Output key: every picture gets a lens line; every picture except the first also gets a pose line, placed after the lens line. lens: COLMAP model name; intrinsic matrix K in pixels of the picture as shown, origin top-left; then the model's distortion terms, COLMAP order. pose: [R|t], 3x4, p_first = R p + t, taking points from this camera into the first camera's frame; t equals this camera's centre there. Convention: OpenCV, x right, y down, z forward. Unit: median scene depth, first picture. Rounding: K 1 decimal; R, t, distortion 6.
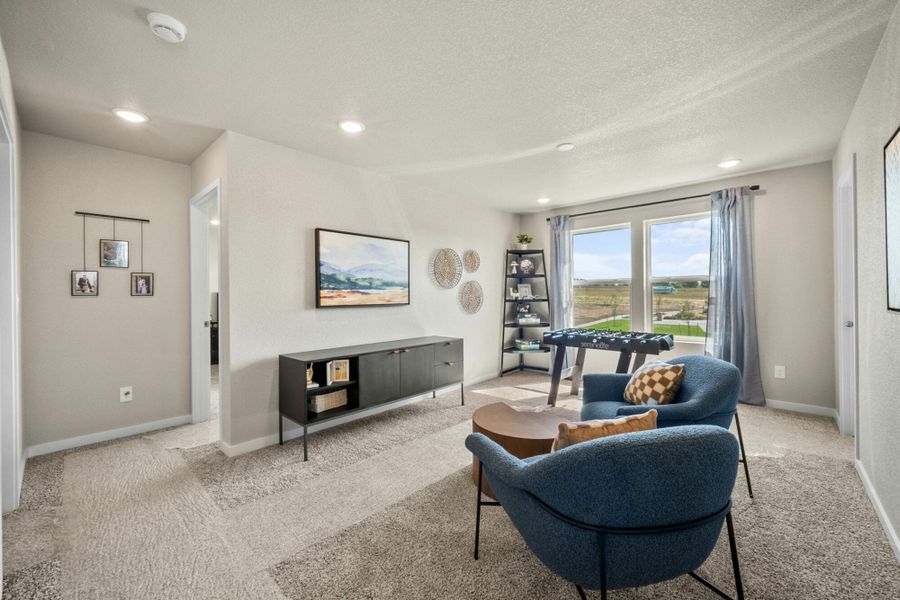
lens RADIAL K [[359.1, 0, 450.0], [0, 359.1, 300.0], [0, 0, 1]] dist [-0.000047, -0.000001]
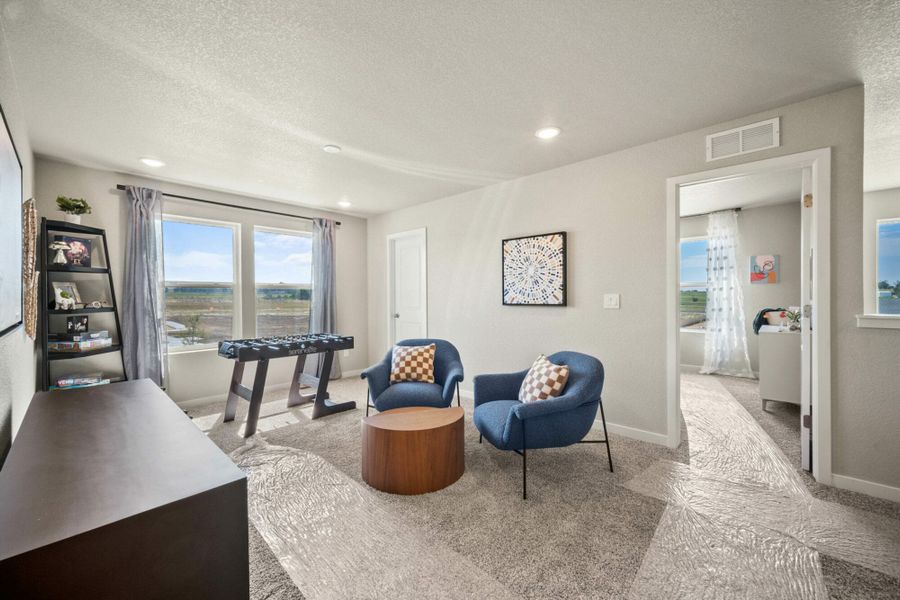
lens RADIAL K [[359.1, 0, 450.0], [0, 359.1, 300.0], [0, 0, 1]] dist [-0.000047, -0.000001]
pose [[0.013712, 0.000774, 0.999906, -0.425645], [0.019958, 0.999800, -0.001047, -0.003534], [-0.999707, 0.019970, 0.013694, 0.434633]]
